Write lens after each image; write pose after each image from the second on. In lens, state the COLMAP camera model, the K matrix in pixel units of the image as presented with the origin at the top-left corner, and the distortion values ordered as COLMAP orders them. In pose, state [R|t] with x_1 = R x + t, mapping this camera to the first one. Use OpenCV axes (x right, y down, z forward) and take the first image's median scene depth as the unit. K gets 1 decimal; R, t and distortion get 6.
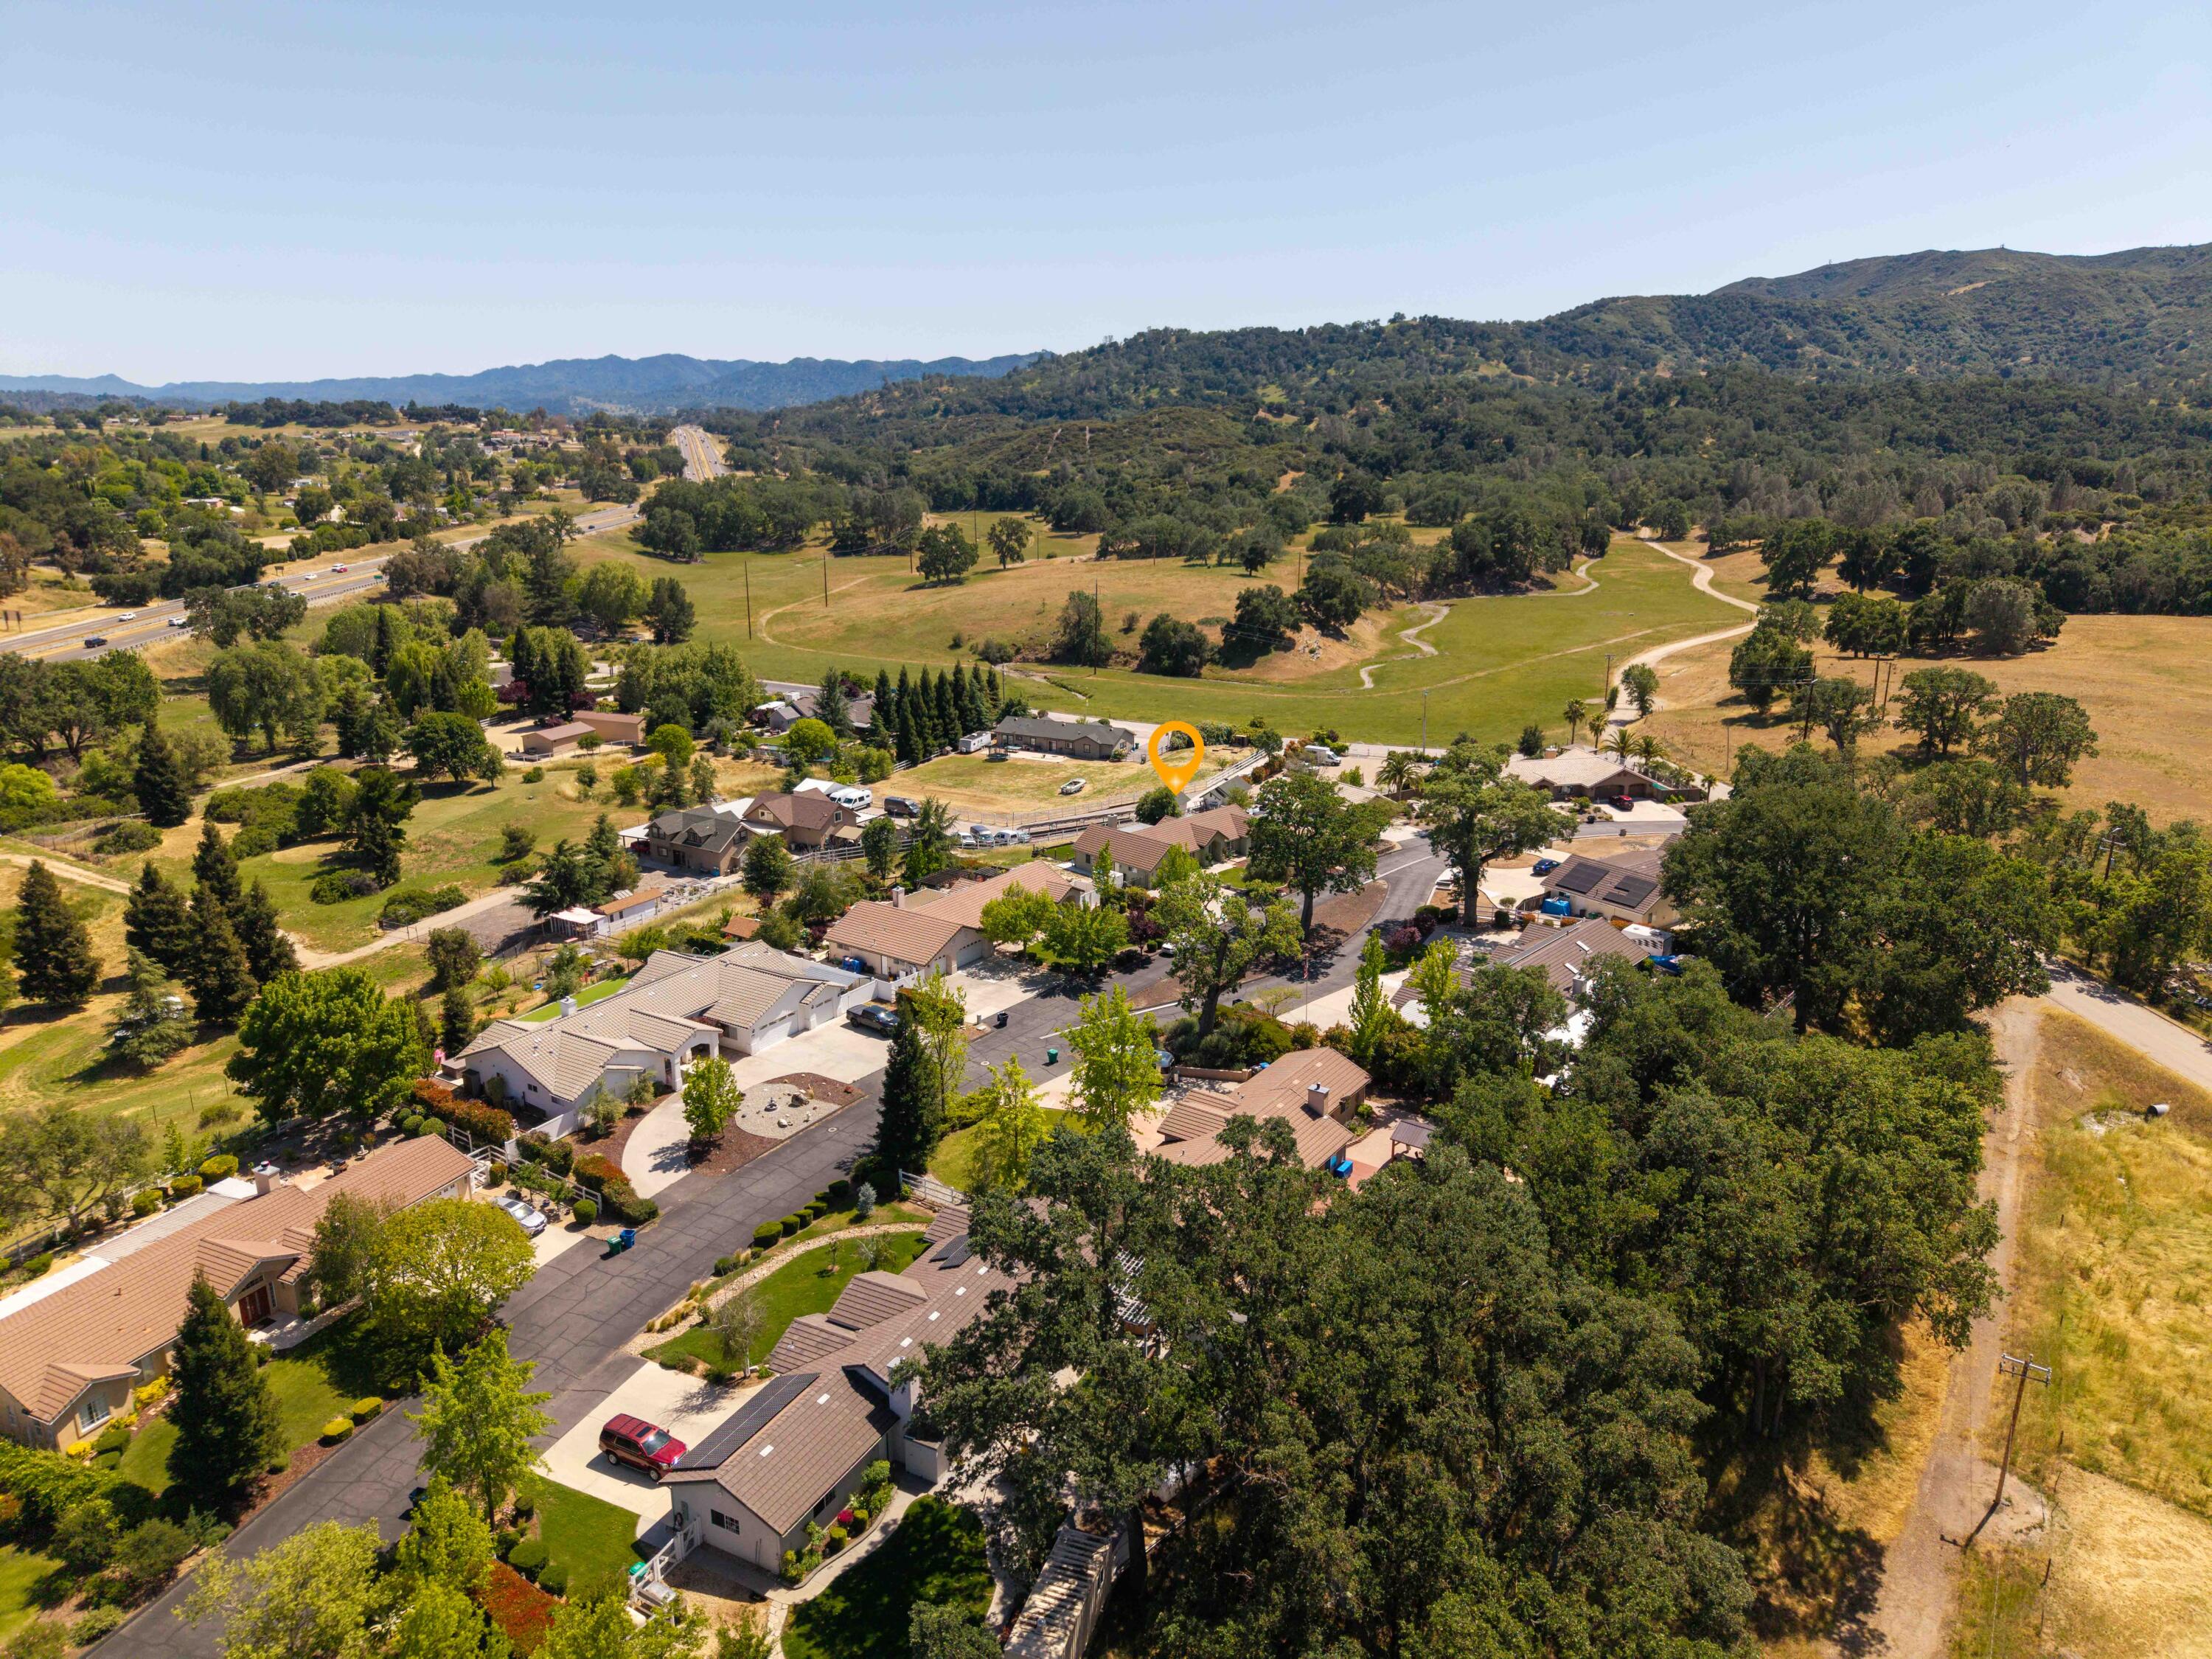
lens RADIAL K [[1470.2, 0, 1106.0], [0, 1470.2, 829.5], [0, 0, 1]] dist [0.004494, -0.004037]
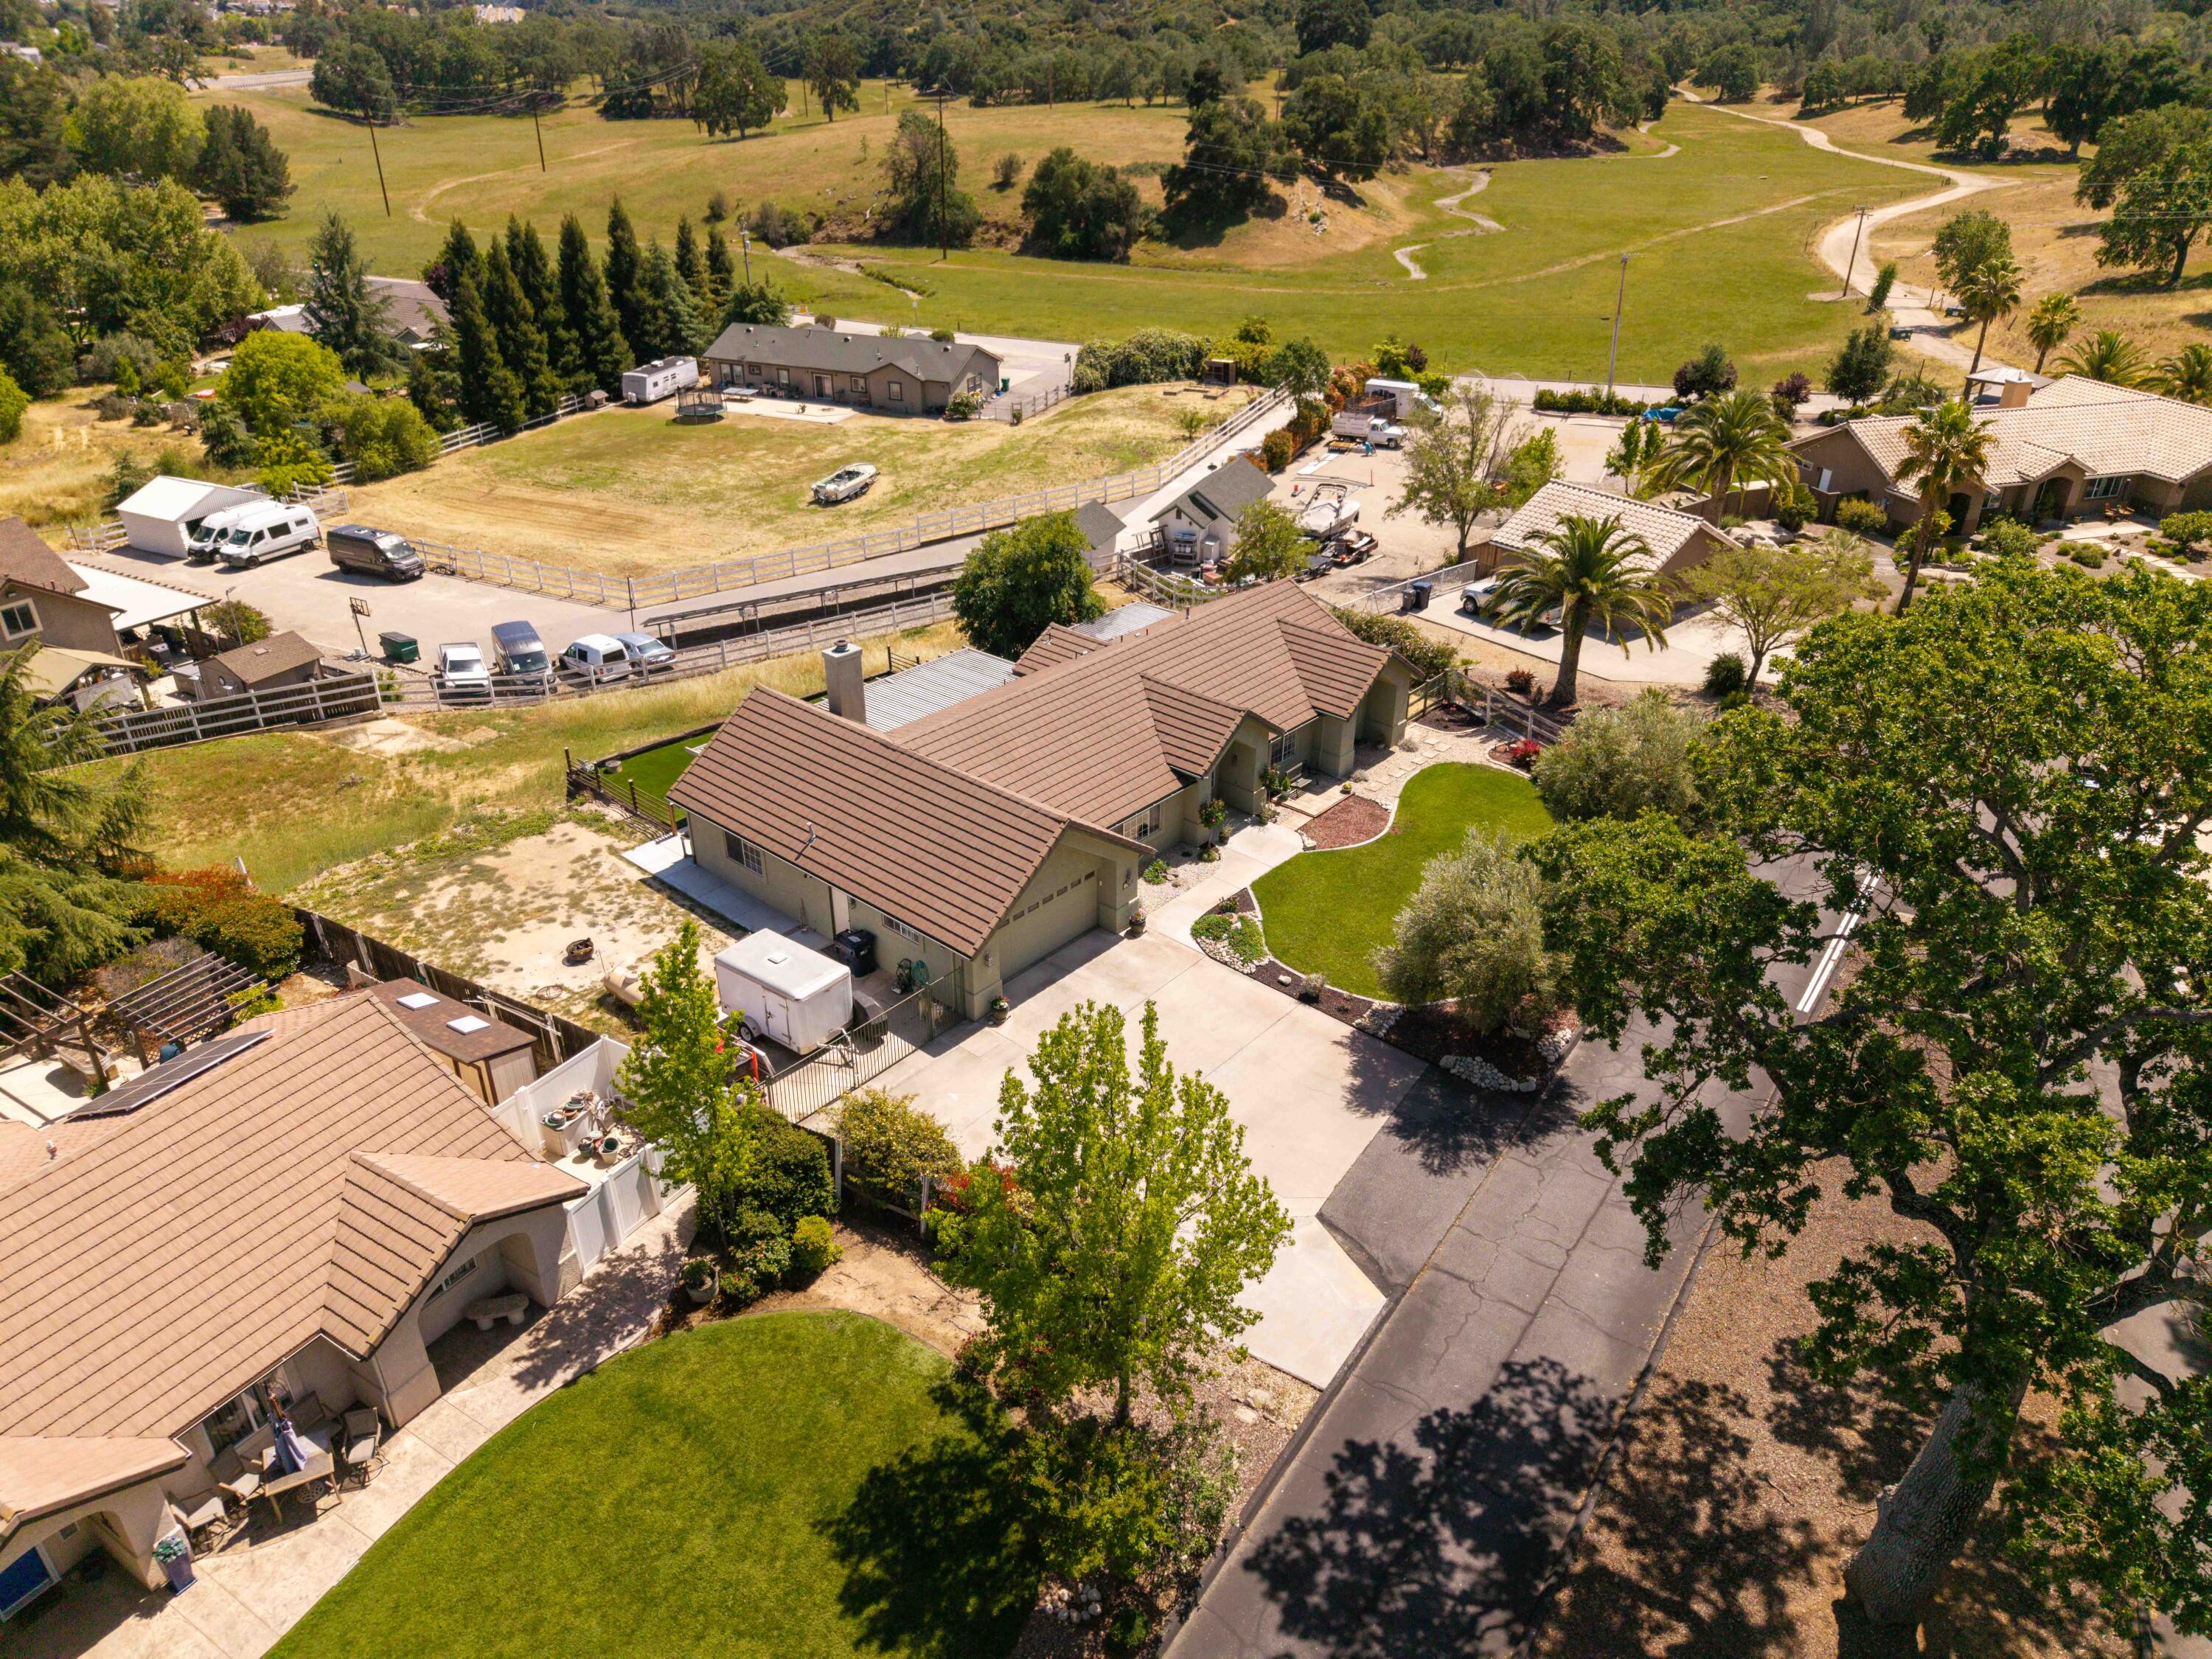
lens RADIAL K [[1493.7, 0, 1116.4], [0, 1493.7, 818.2], [0, 0, 1]] dist [0.002851, -0.002699]
pose [[0.997885, -0.027823, 0.058743, 0.013934], [0.014318, 0.975647, 0.218880, -0.014177], [-0.063402, -0.217576, 0.973982, 0.276977]]
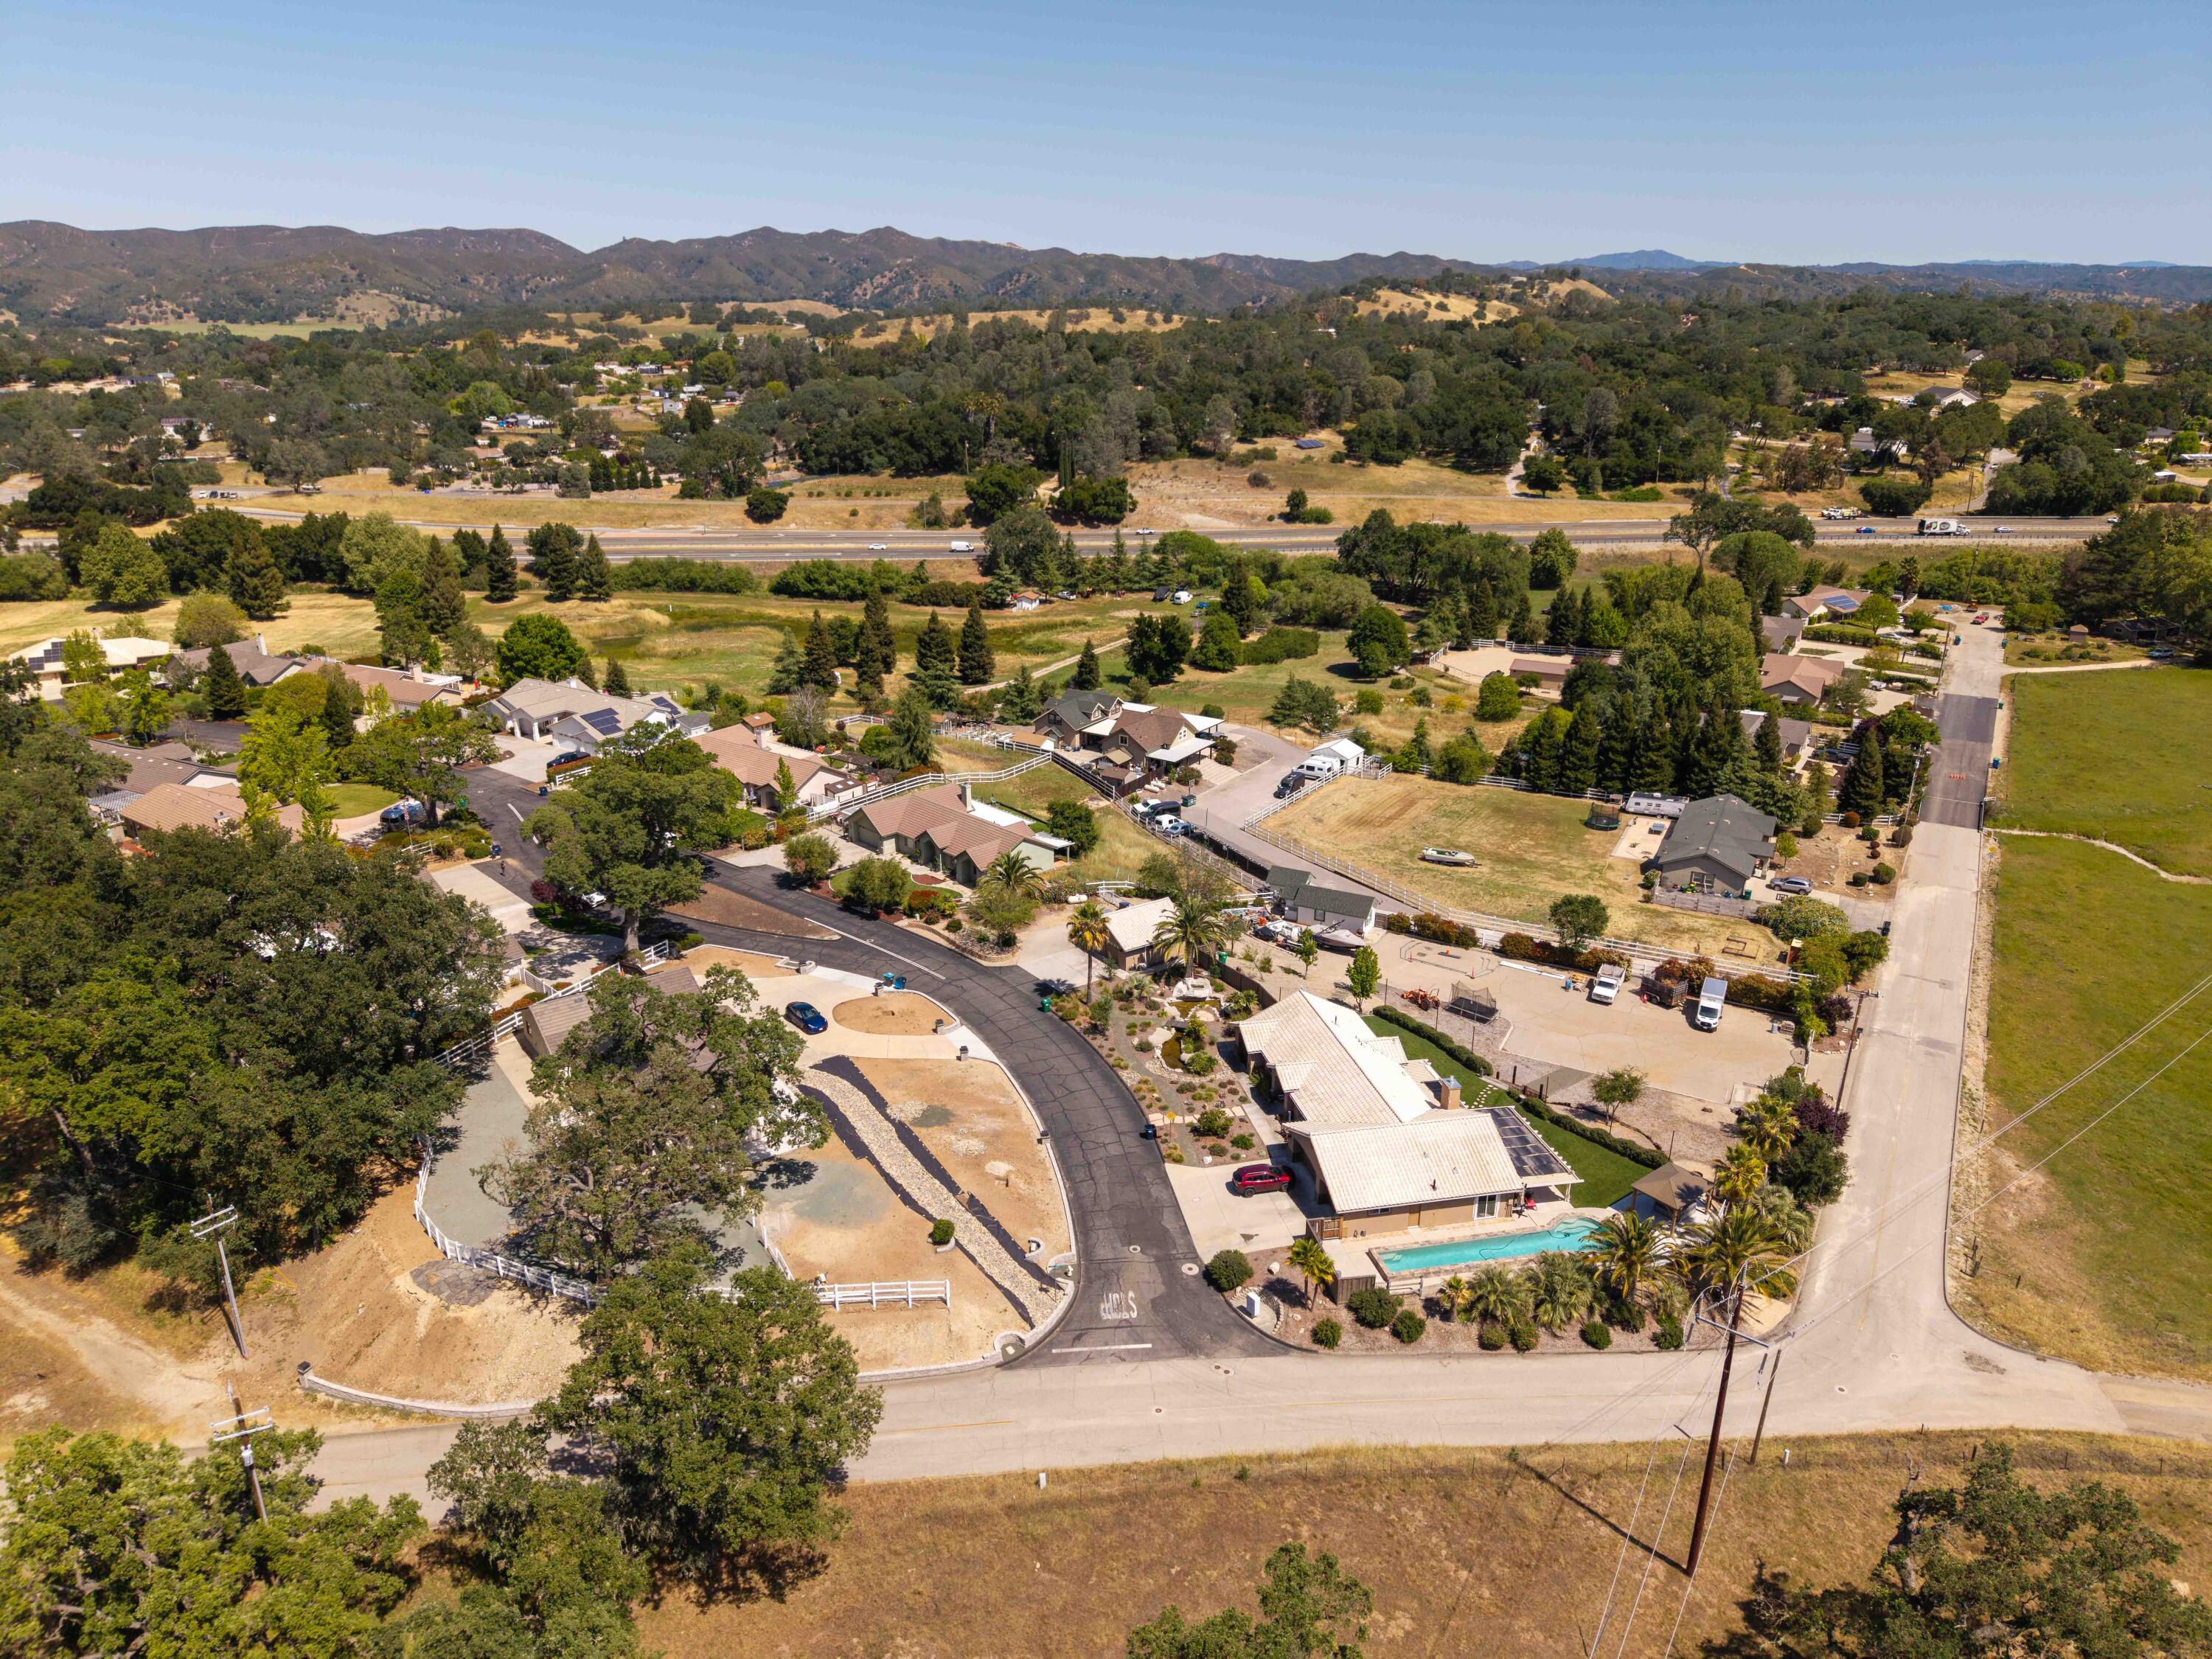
lens RADIAL K [[1481.9, 0, 1106.0], [0, 1481.9, 829.5], [0, 0, 1]] dist [0.023193, -0.033159]
pose [[-0.014955, 0.333411, -0.942663, 0.343052], [-0.275507, 0.904900, 0.324425, -0.119522], [0.961183, 0.264562, 0.078324, 0.385533]]
